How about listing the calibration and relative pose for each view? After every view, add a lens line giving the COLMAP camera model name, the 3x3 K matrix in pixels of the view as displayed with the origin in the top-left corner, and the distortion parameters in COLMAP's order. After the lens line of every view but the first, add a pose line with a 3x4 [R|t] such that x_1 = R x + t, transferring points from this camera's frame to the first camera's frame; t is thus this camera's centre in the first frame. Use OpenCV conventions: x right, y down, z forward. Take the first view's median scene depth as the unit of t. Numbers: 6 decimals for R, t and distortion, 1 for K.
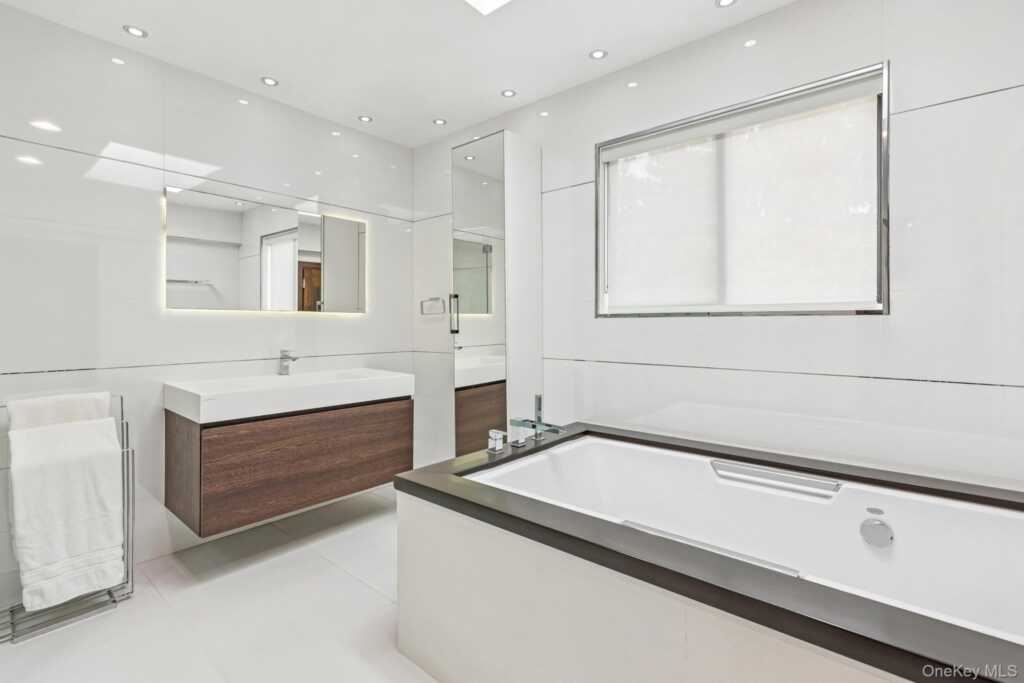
lens RADIAL K [[455.6, 0, 511.8], [0, 455.6, 333.1], [0, 0, 1]] dist [0.001792, 0.000554]
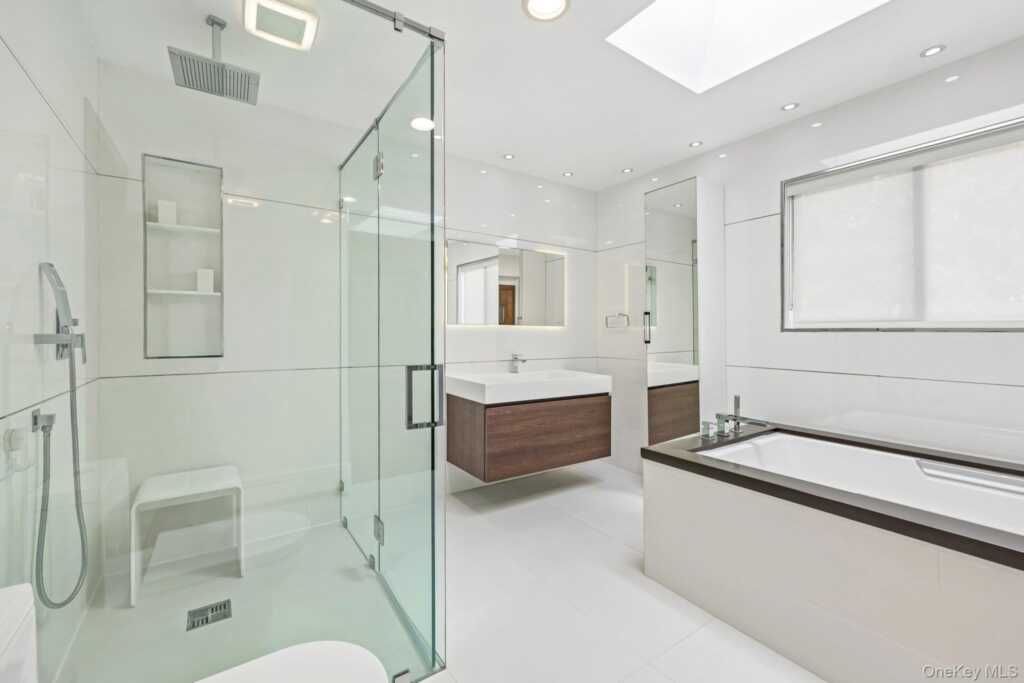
lens RADIAL K [[415.6, 0, 512.6], [0, 415.6, 337.6], [0, 0, 1]] dist [-0.000219, -0.000265]
pose [[0.964564, 0.009151, -0.263691, -0.192392], [-0.011072, 0.999922, -0.005802, -0.004748], [0.263617, 0.008517, 0.964590, -0.194054]]
